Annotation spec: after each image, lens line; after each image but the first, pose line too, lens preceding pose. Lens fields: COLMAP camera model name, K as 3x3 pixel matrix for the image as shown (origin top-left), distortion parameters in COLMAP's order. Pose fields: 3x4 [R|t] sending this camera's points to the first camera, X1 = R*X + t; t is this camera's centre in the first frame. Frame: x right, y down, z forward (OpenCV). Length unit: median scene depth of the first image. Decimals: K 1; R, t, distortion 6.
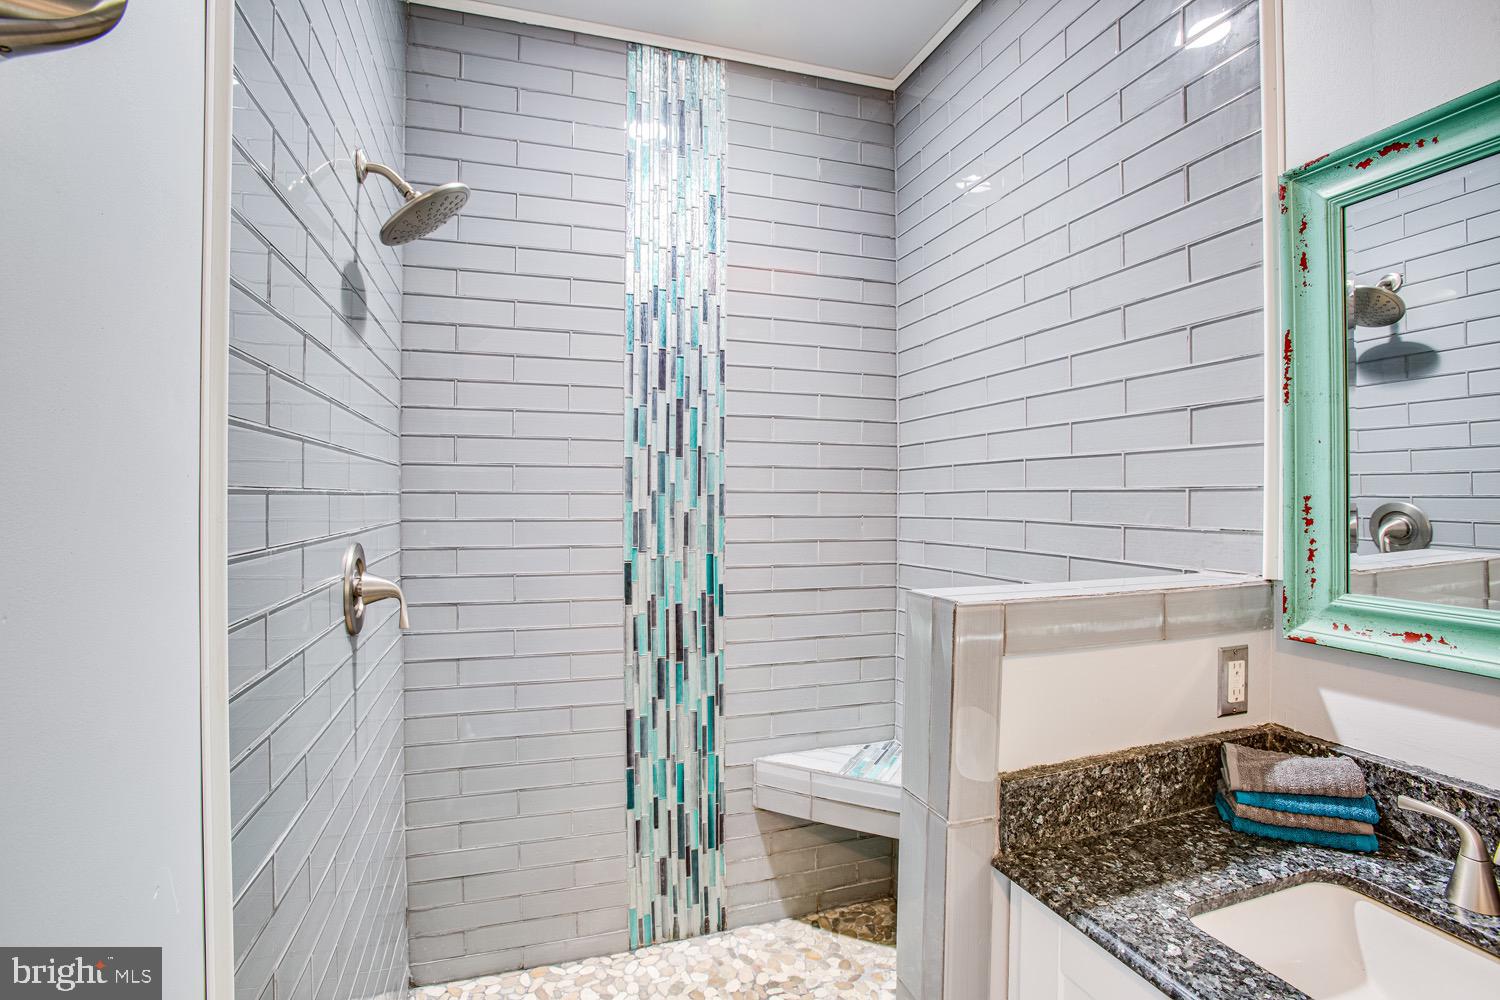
lens RADIAL K [[701.9, 0, 748.2], [0, 701.9, 503.9], [0, 0, 1]] dist [-0.088069, 0.032230]
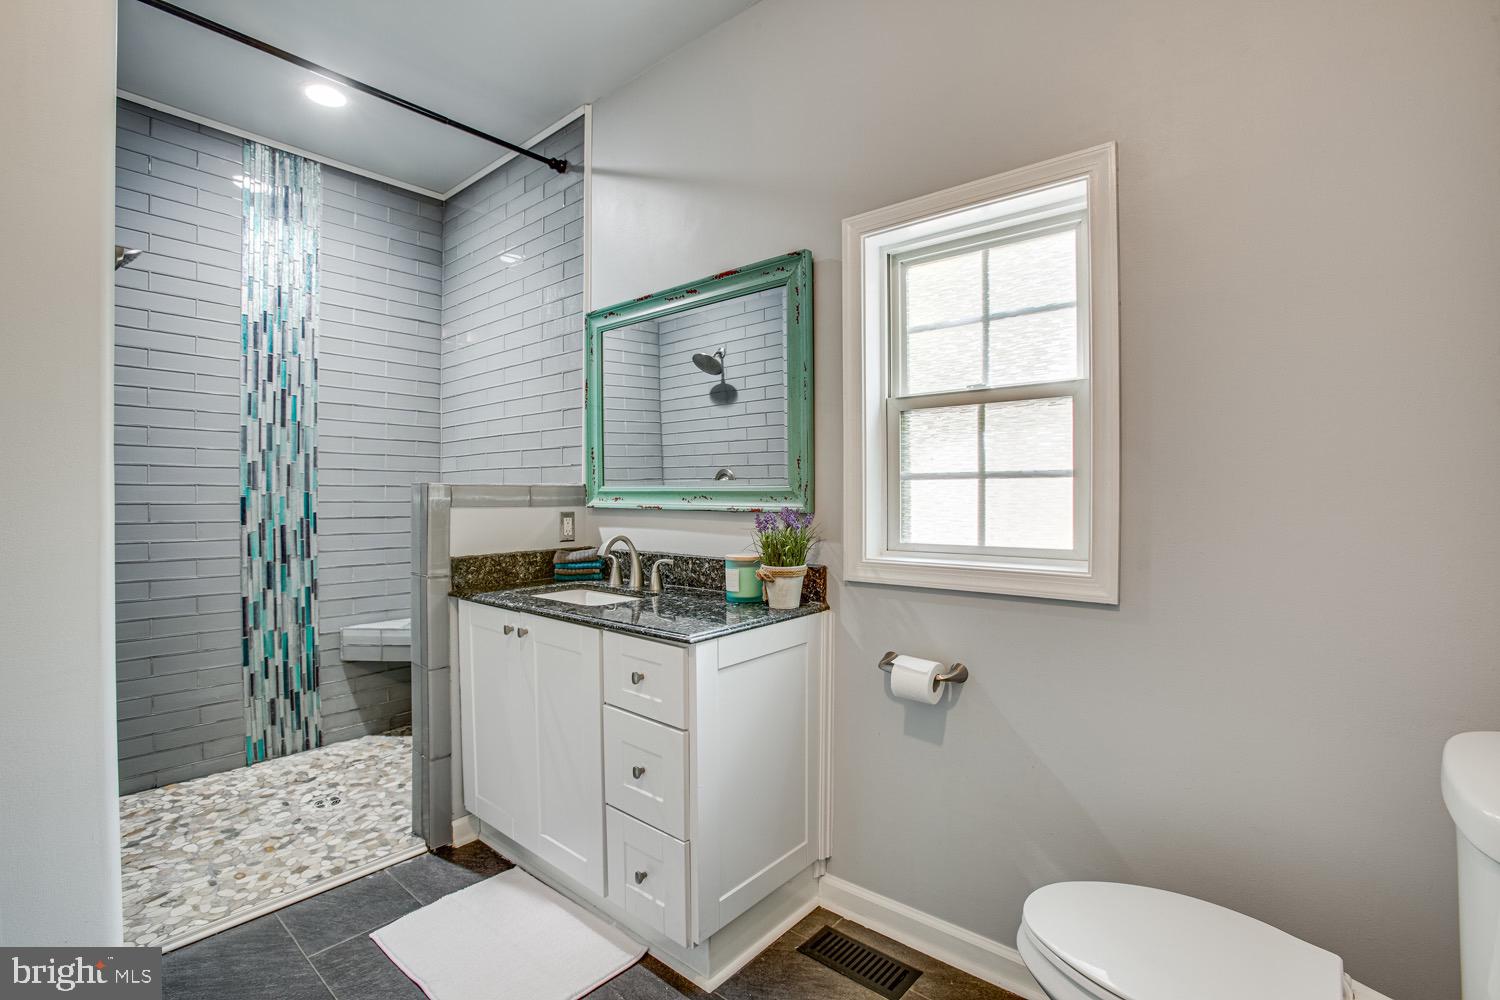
lens RADIAL K [[682.2, 0, 745.6], [0, 682.2, 502.1], [0, 0, 1]] dist [-0.076323, 0.026180]
pose [[0.856951, -0.004596, 0.515377, 0.020977], [0.005188, 0.999986, 0.000291, 0.098331], [-0.515372, 0.002425, 0.856963, -0.728544]]
